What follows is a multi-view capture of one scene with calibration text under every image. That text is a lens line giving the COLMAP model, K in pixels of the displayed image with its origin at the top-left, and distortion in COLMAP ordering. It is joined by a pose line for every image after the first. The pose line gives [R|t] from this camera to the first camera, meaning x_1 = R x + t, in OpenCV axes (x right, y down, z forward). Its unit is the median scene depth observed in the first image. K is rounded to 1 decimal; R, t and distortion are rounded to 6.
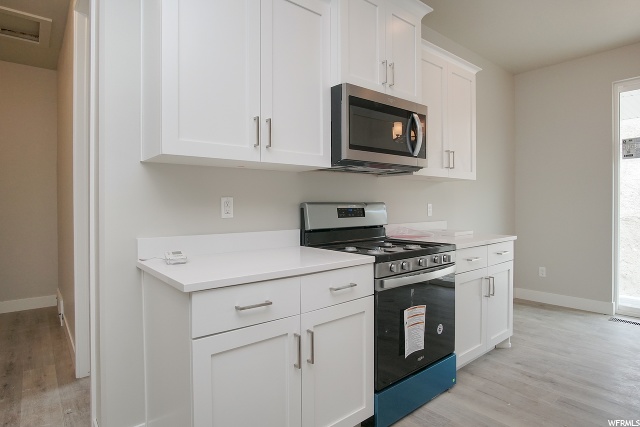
lens RADIAL K [[351.1, 0, 320.0], [0, 351.1, 213.5], [0, 0, 1]] dist [-0.014949, -0.000218]
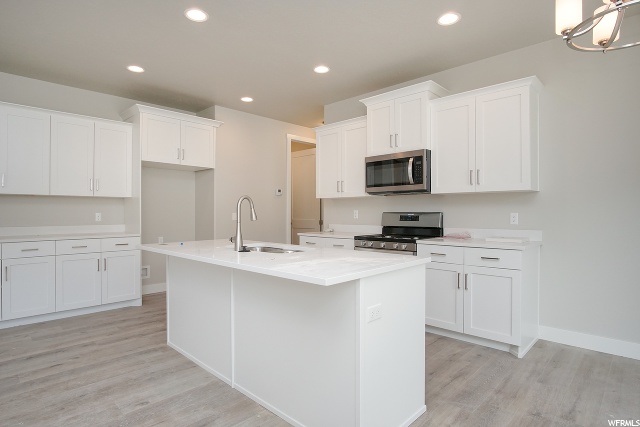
lens RADIAL K [[343.9, 0, 317.0], [0, 343.9, 212.5], [0, 0, 1]] dist [-0.036615, 0.012374]
pose [[0.111932, 0.005726, -0.993699, 1.728607], [-0.023521, 0.999718, 0.003111, -0.025000], [0.993437, 0.023025, 0.112036, 0.372791]]
